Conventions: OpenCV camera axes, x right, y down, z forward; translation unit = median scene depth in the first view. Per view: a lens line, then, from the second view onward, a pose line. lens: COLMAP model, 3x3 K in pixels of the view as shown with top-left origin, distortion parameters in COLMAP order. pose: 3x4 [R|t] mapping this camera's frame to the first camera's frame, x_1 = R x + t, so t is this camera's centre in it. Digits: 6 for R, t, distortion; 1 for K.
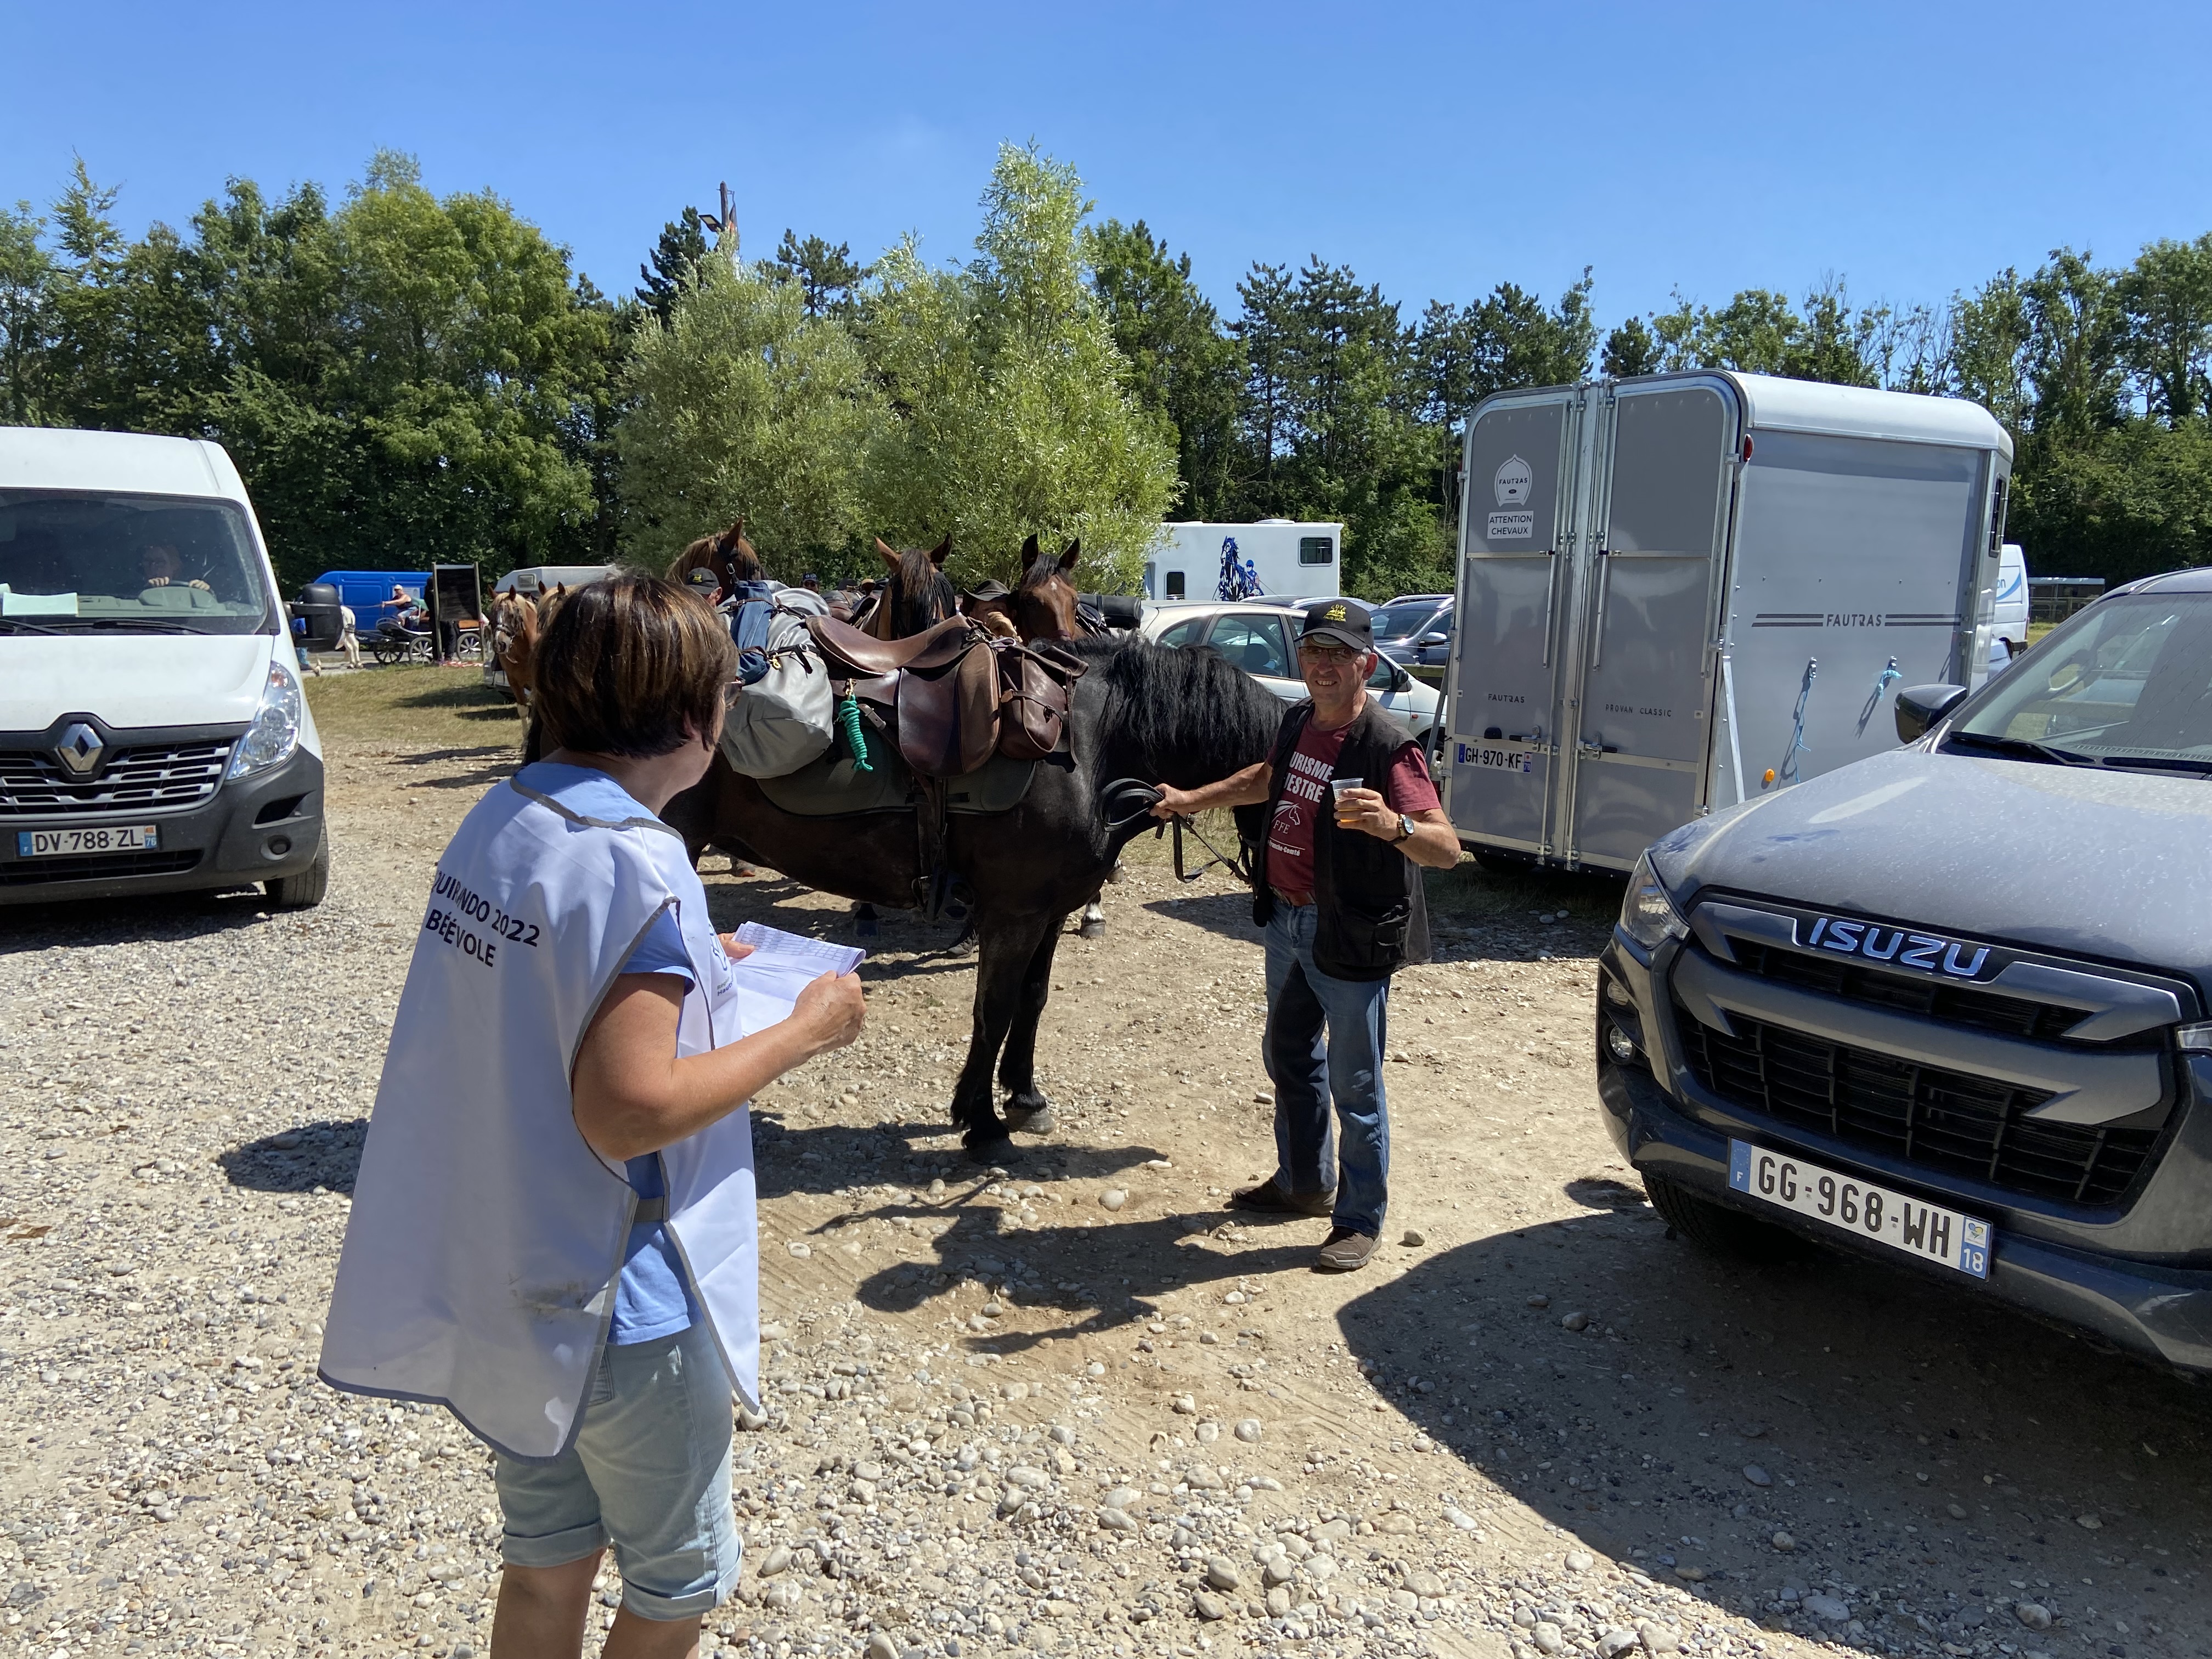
lens RADIAL K [[1716.7, 0, 1106.0], [0, 1716.7, 829.5], [0, 0, 1]] dist [0.125207, -0.188433]
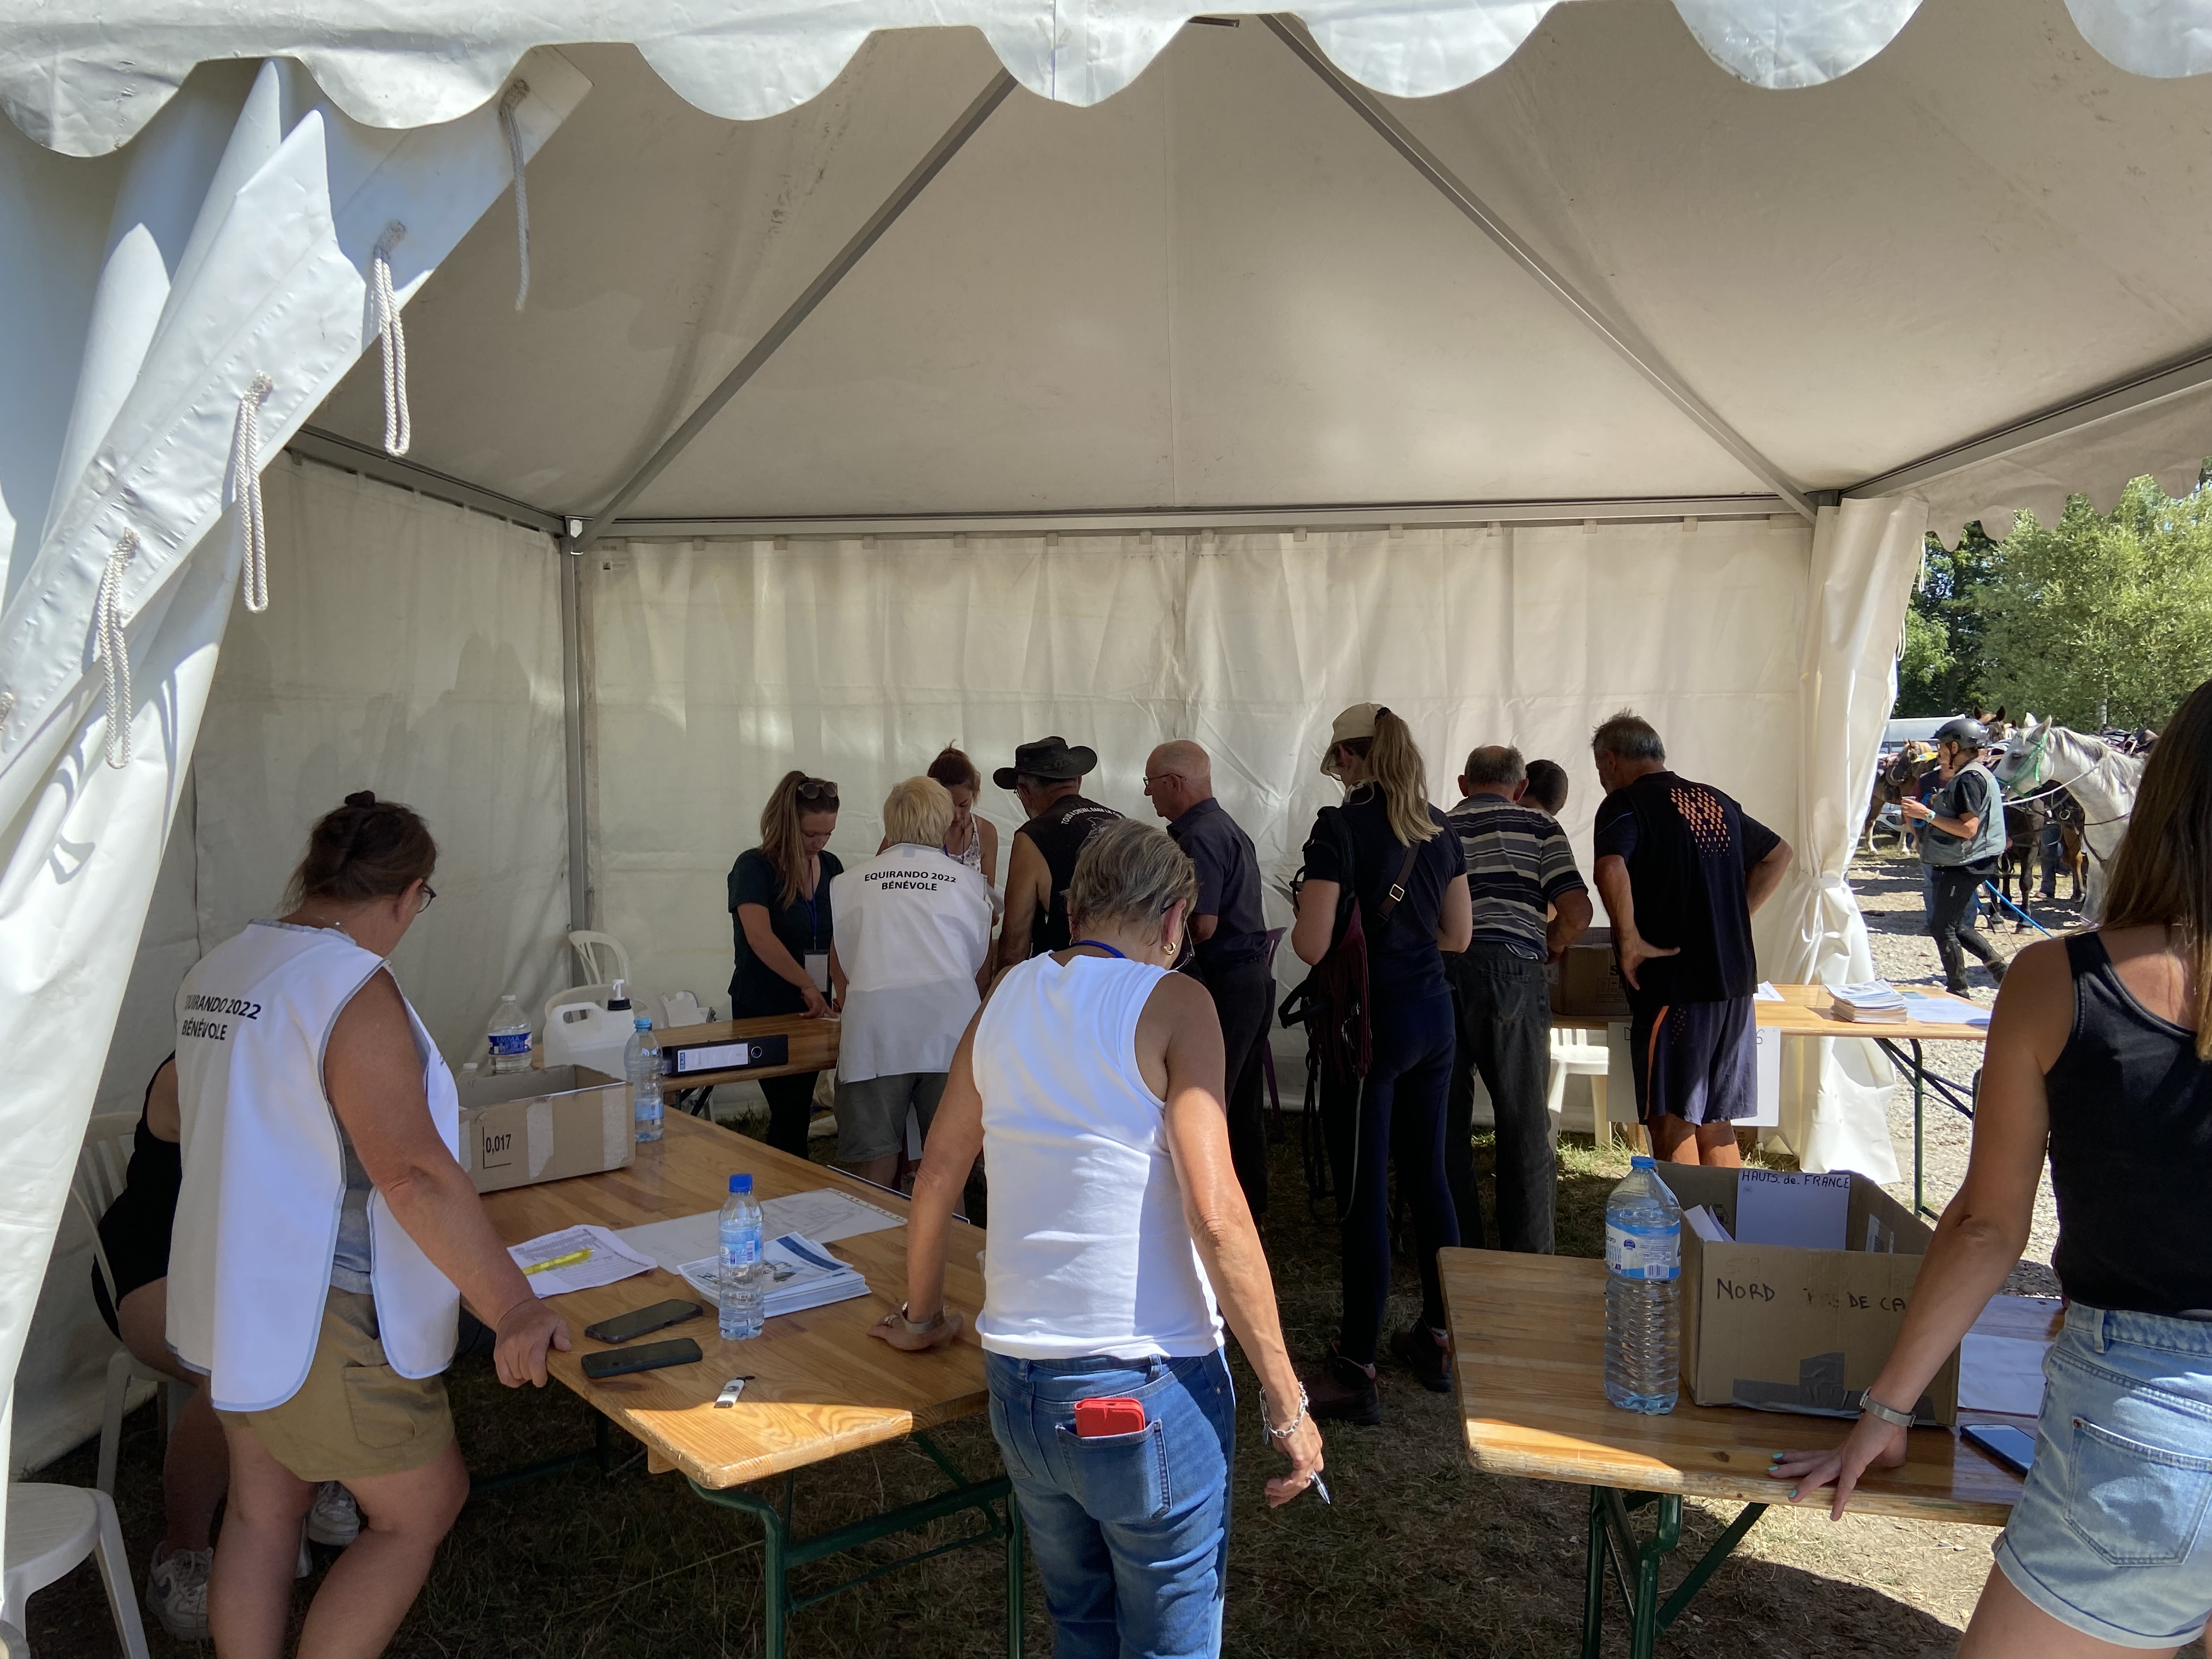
lens RADIAL K [[1635.4, 0, 1082.8], [0, 1635.4, 832.6], [0, 0, 1]] dist [0.118347, -0.154839]
pose [[0.729347, 0.030250, -0.683475, 0.021860], [-0.086289, 0.995111, -0.048038, 0.013419], [0.678680, 0.094013, 0.728392, -0.096973]]
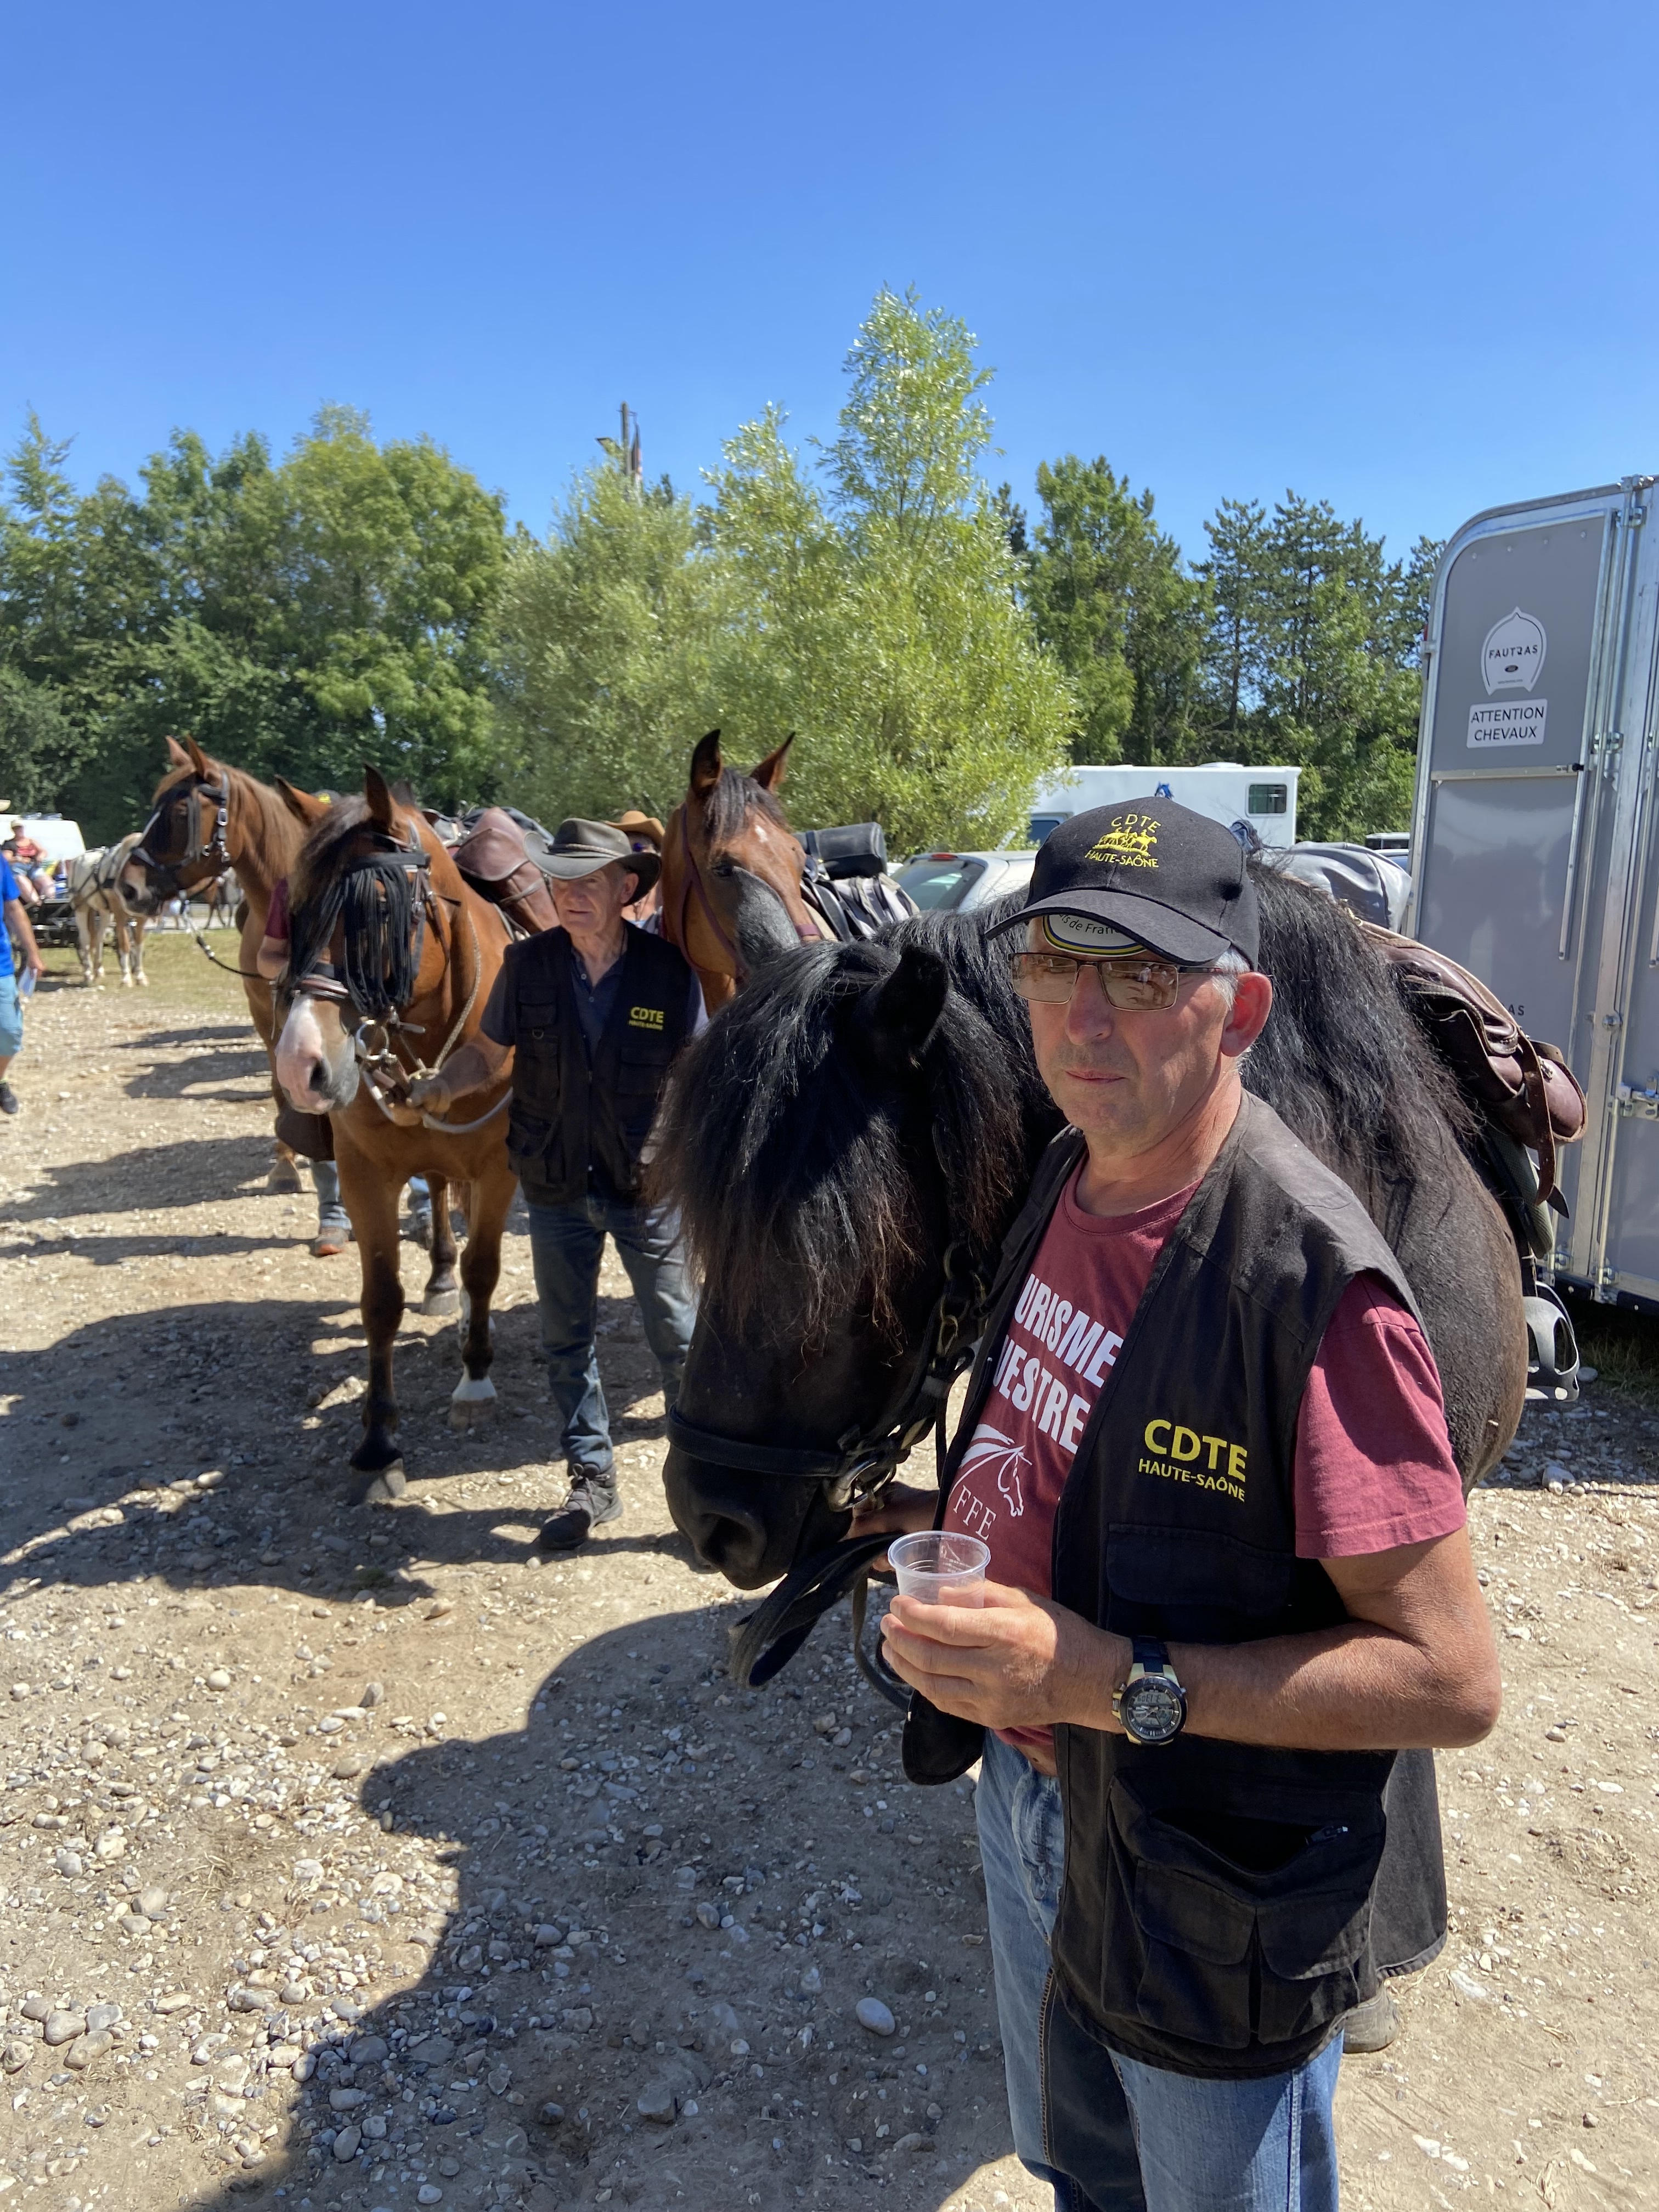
lens RADIAL K [[1716.7, 0, 857.5], [0, 1716.7, 1072.5], [0, 0, 1]] dist [0.125207, -0.188433]
pose [[0.992246, 0.021577, -0.122399, 0.013202], [-0.022684, 0.999713, -0.007657, -0.006802], [0.122199, 0.010374, 0.992451, 0.056861]]
